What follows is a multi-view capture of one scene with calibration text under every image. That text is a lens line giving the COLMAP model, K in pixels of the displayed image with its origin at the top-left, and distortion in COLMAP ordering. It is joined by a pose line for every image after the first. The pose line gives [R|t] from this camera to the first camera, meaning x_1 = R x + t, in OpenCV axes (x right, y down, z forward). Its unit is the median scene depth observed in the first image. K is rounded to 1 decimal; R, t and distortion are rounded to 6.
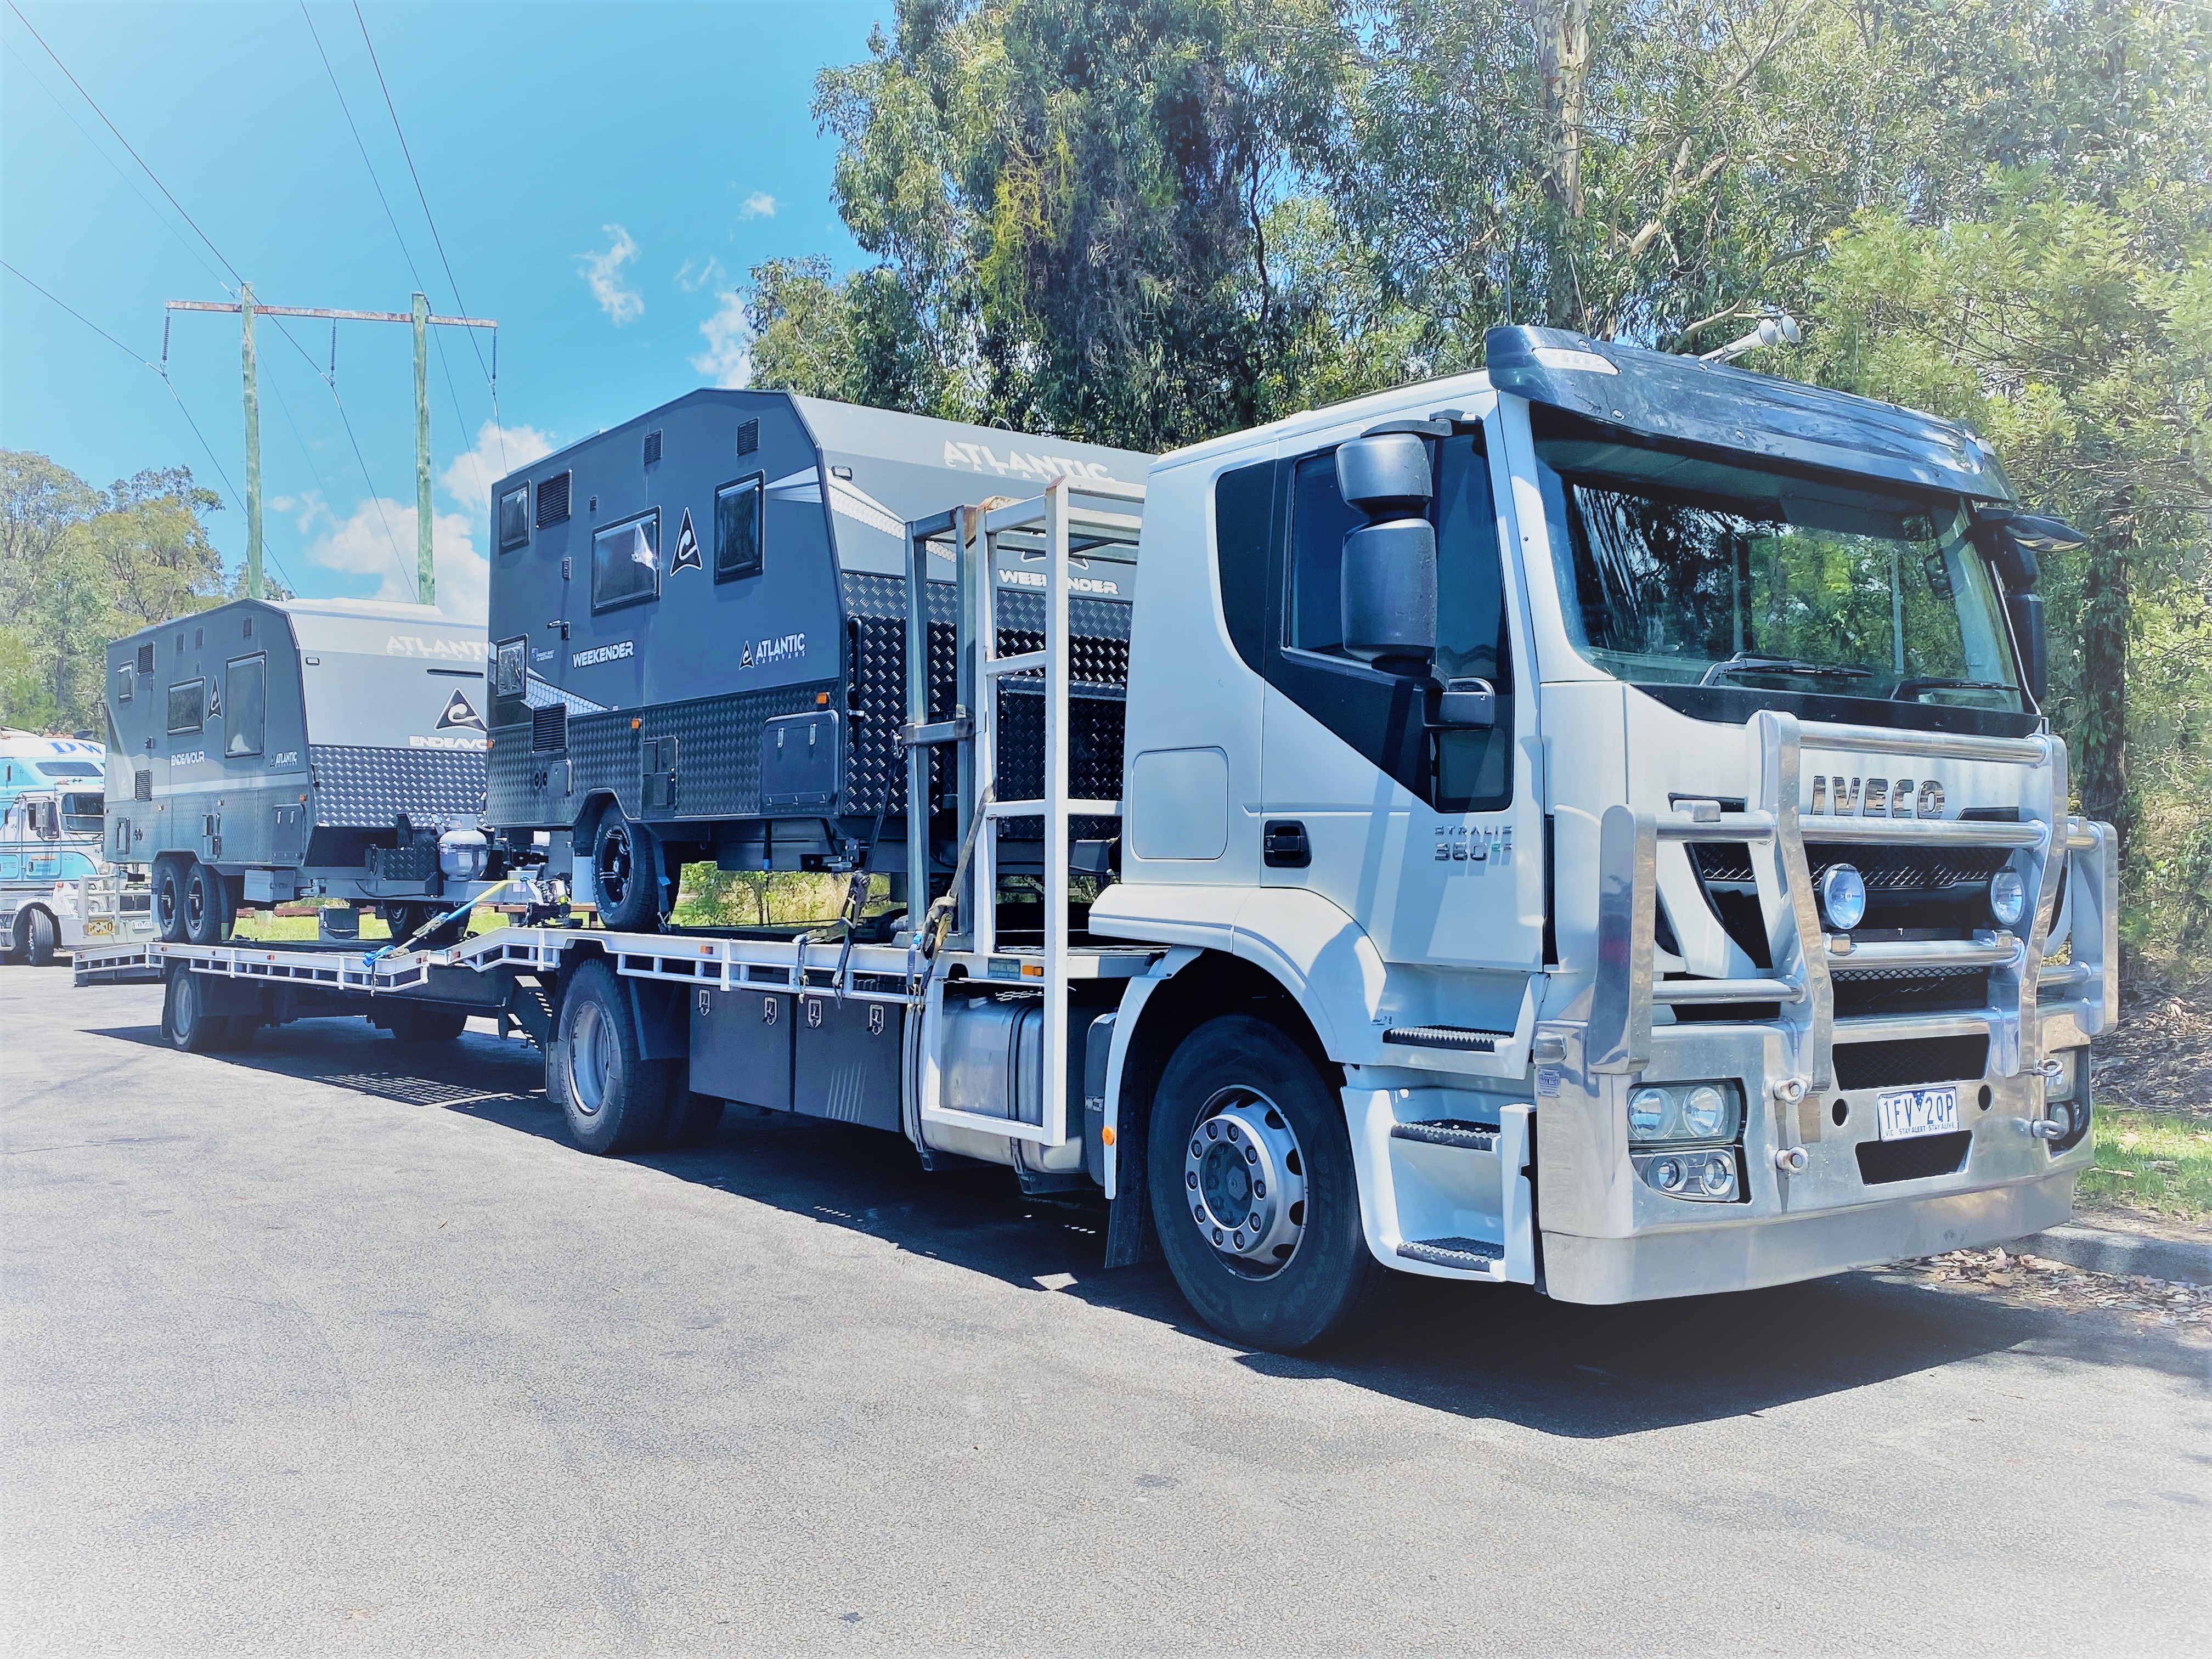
lens RADIAL K [[2071.6, 0, 1106.0], [0, 2071.6, 829.5], [0, 0, 1]] dist [0.093842, -0.376982]
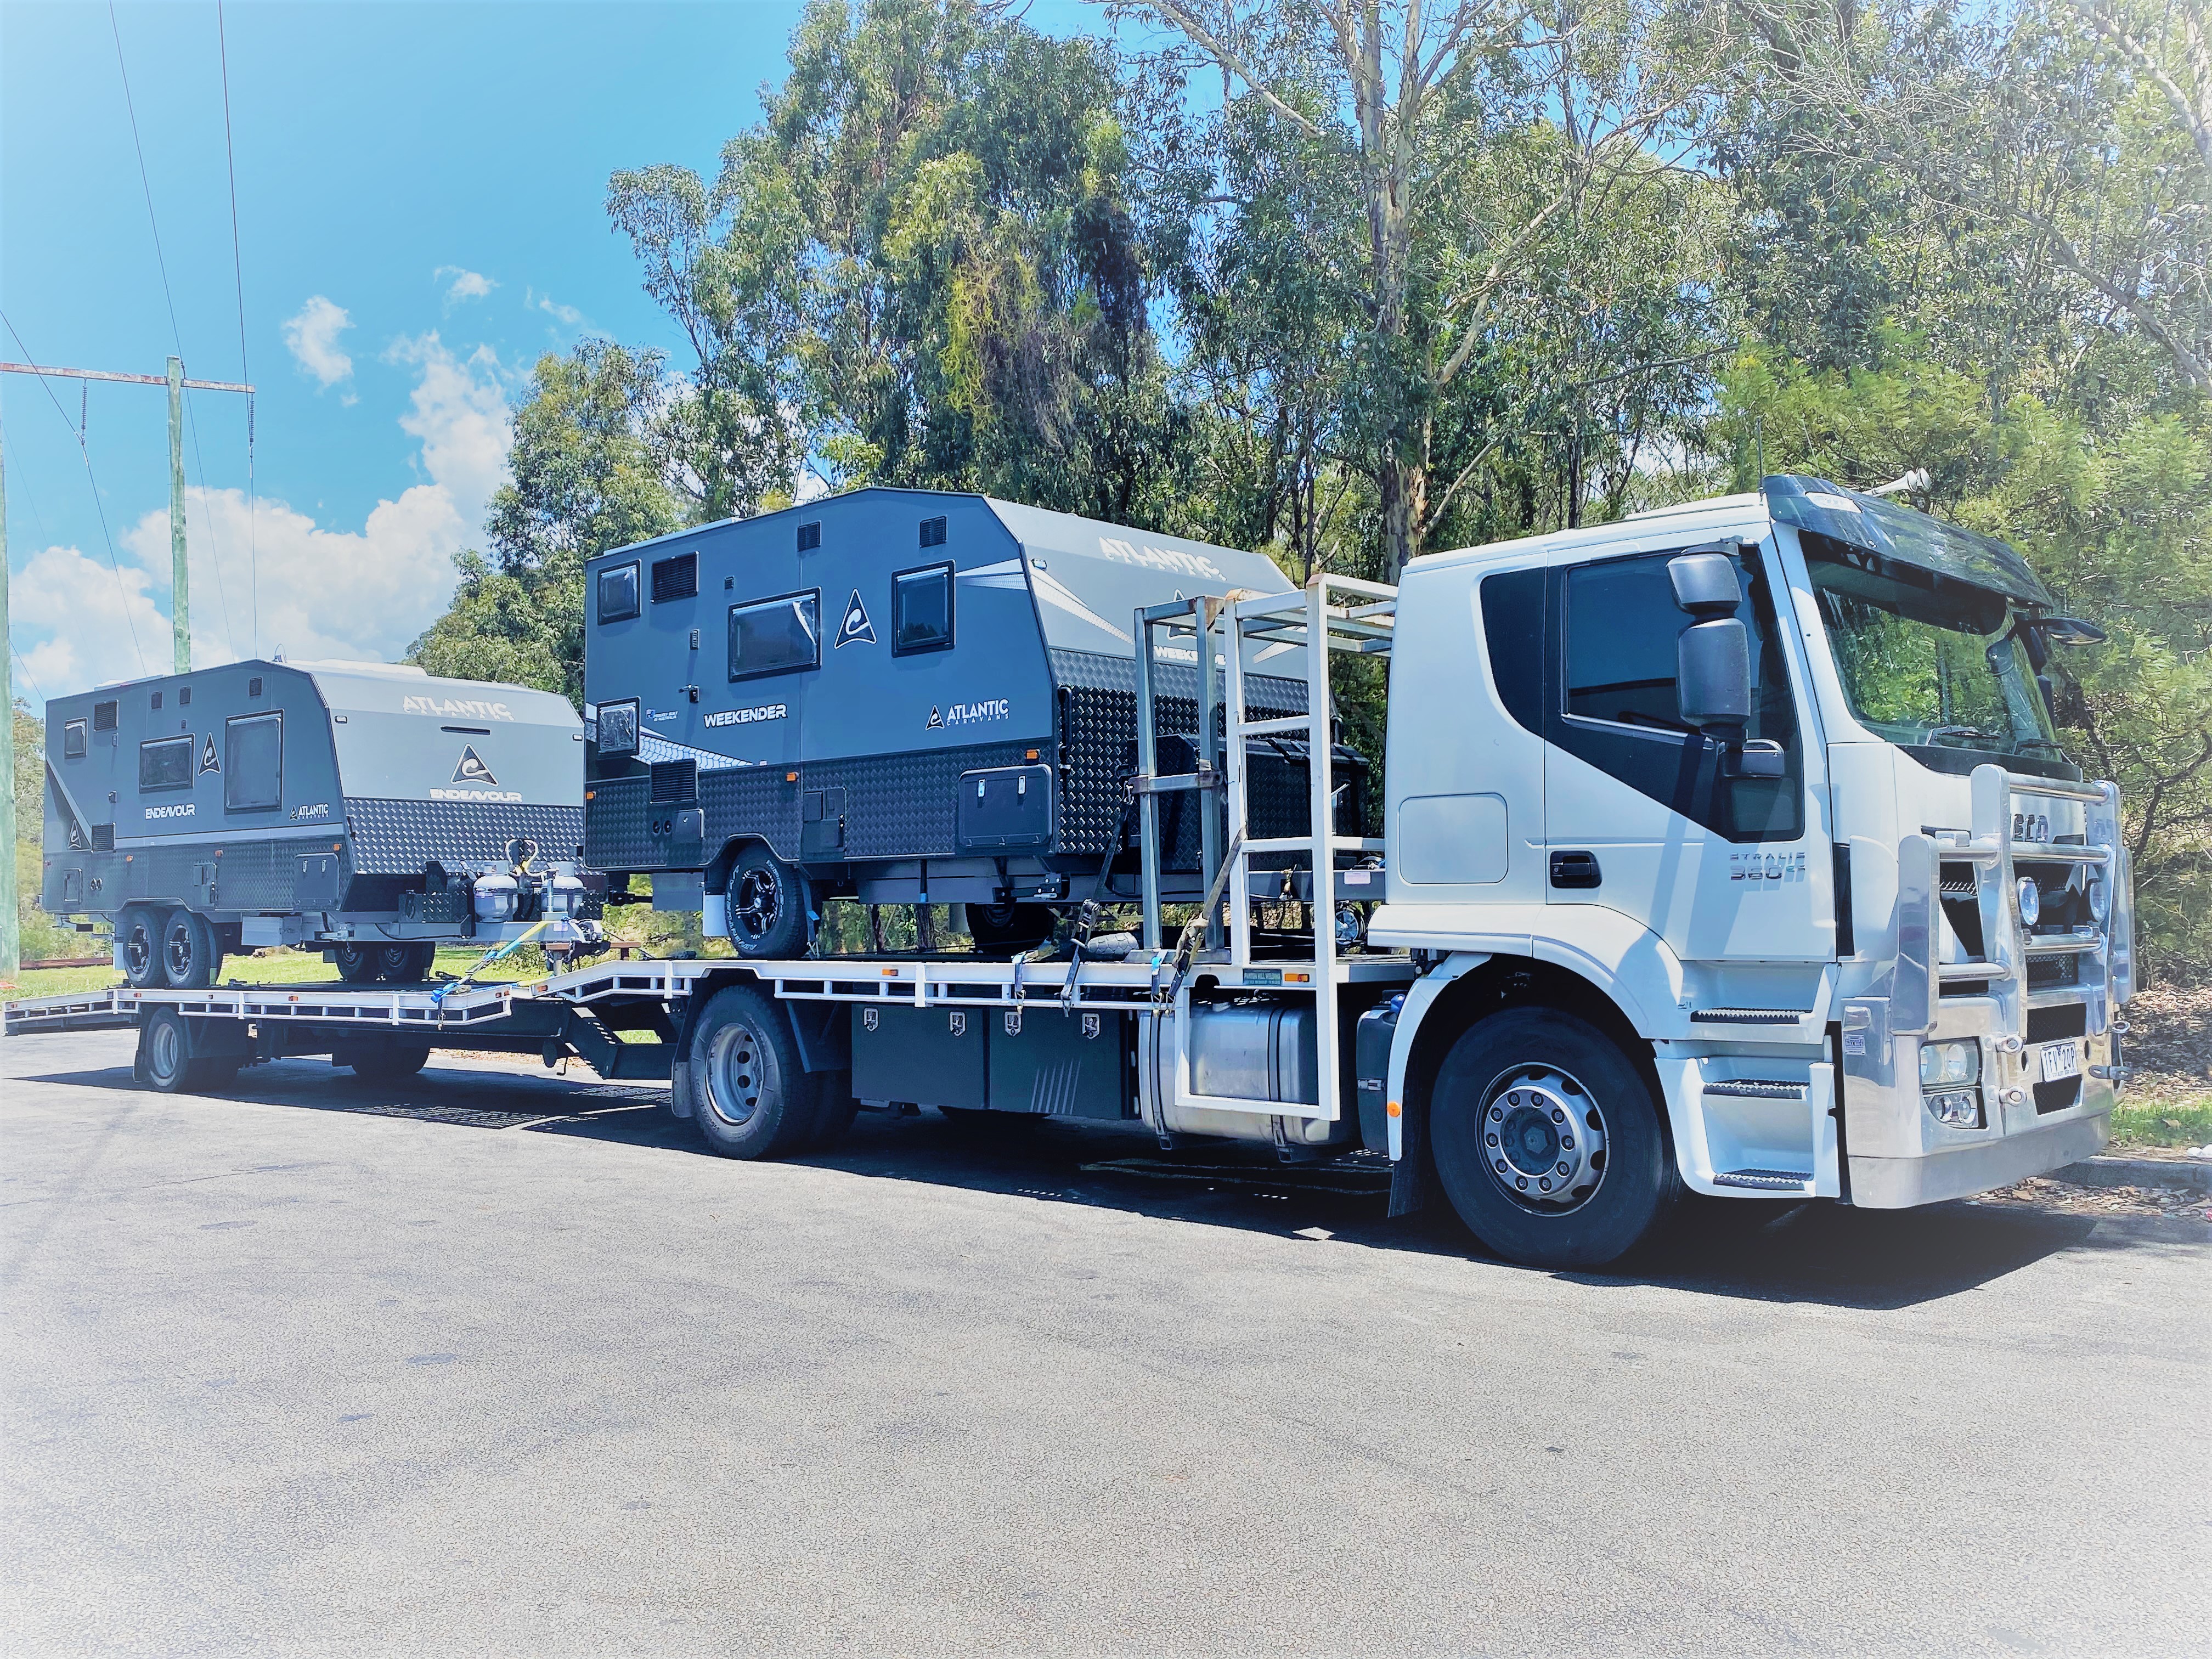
lens RADIAL K [[1984.1, 0, 990.2], [0, 1984.1, 823.0], [0, 0, 1]] dist [0.127235, -0.404059]
pose [[0.982825, -0.007364, 0.184391, -0.400708], [0.012267, 0.999600, -0.025465, 0.004379], [-0.184130, 0.027290, 0.982523, -0.112119]]
